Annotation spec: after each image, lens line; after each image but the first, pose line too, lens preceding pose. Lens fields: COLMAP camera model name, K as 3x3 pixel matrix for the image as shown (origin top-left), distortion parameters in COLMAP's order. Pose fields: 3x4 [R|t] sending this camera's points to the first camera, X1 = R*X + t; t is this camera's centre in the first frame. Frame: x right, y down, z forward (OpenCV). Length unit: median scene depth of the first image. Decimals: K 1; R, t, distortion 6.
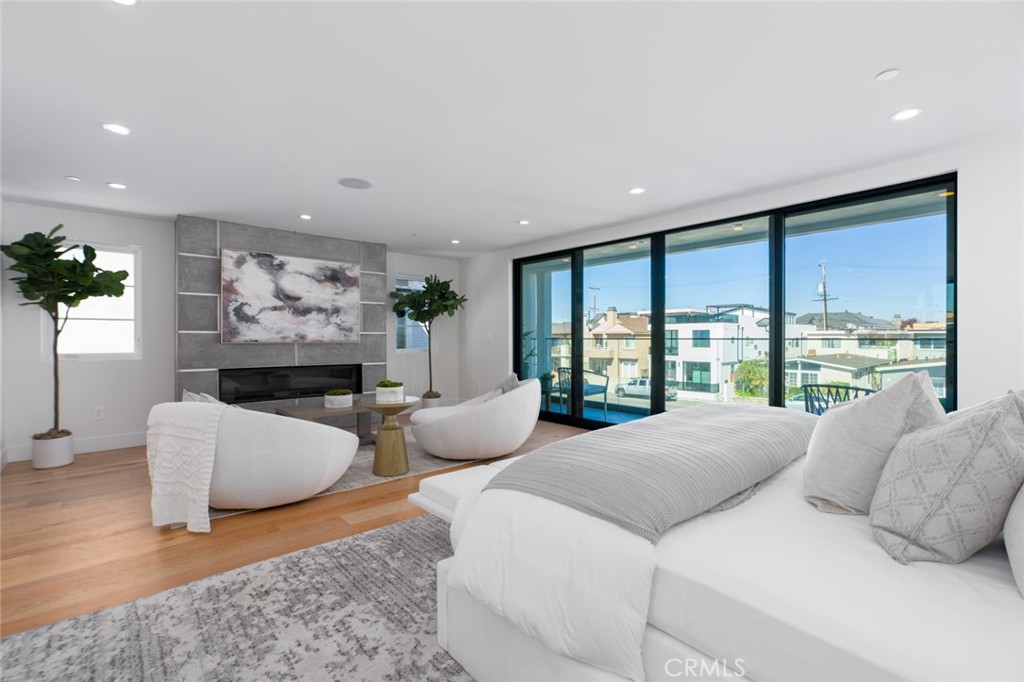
lens RADIAL K [[447.4, 0, 507.7], [0, 447.4, 338.6], [0, 0, 1]] dist [-0.015230, 0.003690]
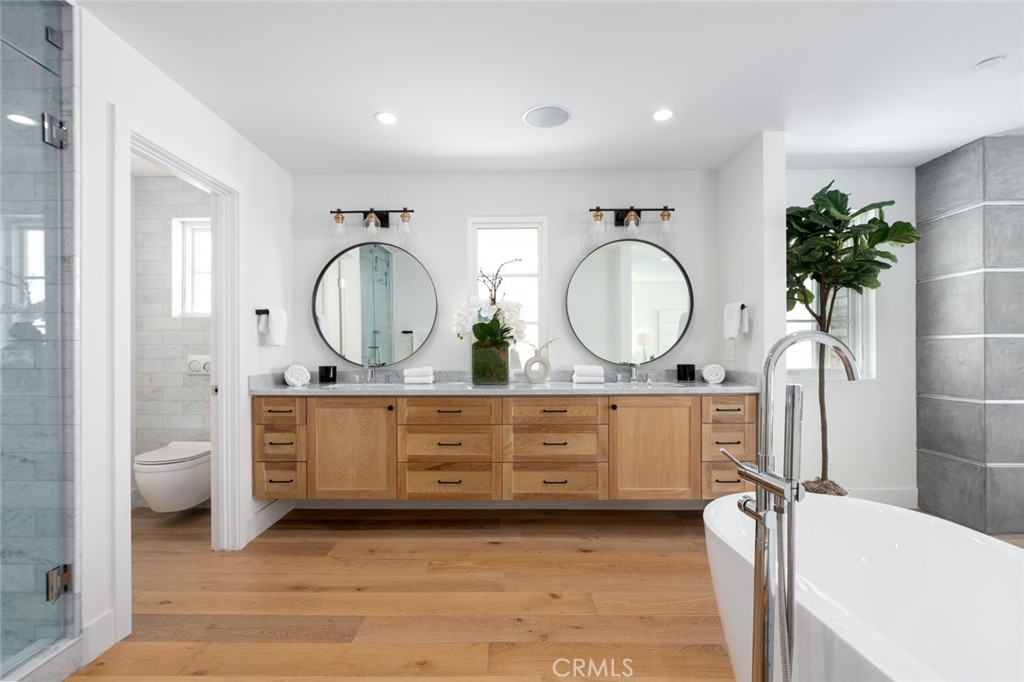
lens RADIAL K [[505.3, 0, 511.7], [0, 505.3, 343.9], [0, 0, 1]] dist [-0.002490, 0.000210]
pose [[0.738651, -0.003807, -0.674078, -0.669193], [0.002641, 0.999993, -0.002754, -0.003483], [0.674083, 0.000254, 0.738655, 0.071784]]
